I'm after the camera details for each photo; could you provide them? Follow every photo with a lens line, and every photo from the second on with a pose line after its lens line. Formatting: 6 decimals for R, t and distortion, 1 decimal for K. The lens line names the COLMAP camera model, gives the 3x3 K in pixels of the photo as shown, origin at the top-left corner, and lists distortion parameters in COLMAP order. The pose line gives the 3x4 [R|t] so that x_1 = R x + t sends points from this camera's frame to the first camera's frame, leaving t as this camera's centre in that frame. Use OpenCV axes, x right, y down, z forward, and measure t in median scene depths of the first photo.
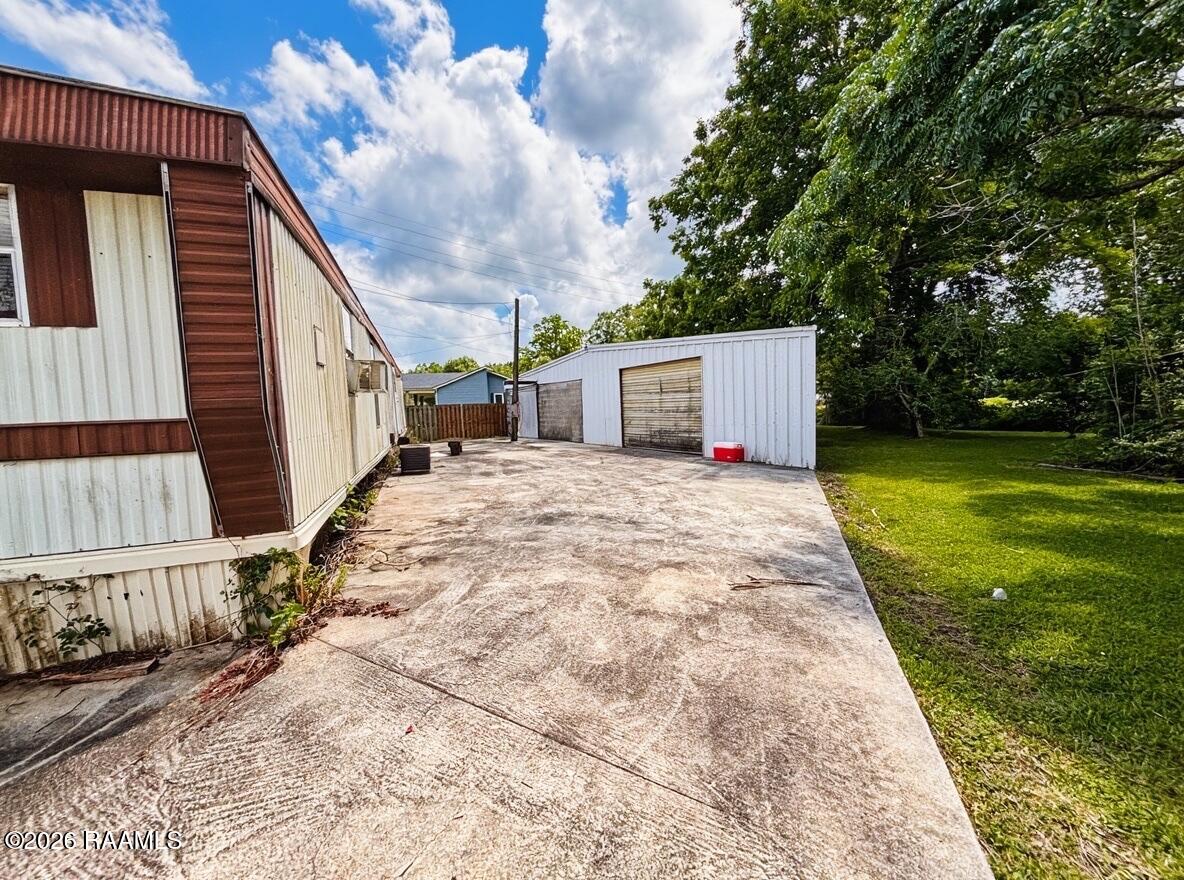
lens RADIAL K [[484.0, 0, 592.0], [0, 484.0, 440.0], [0, 0, 1]] dist [0.002239, 0.000242]
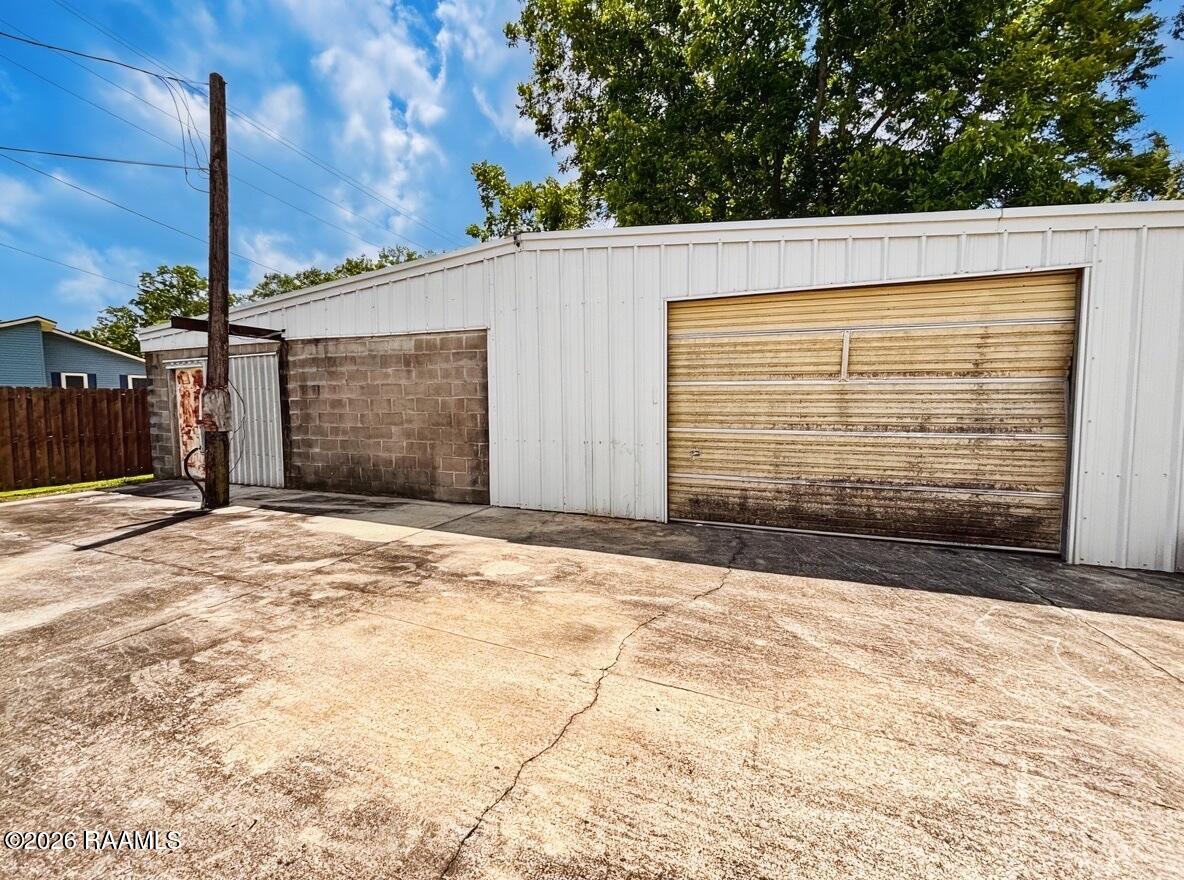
lens RADIAL K [[484.0, 0, 592.0], [0, 484.0, 440.0], [0, 0, 1]] dist [0.002239, 0.000242]
pose [[0.802494, -0.029204, 0.595946, -0.197810], [0.023839, 0.999573, 0.016882, -0.054396], [-0.596184, 0.000659, 0.802847, 0.749740]]
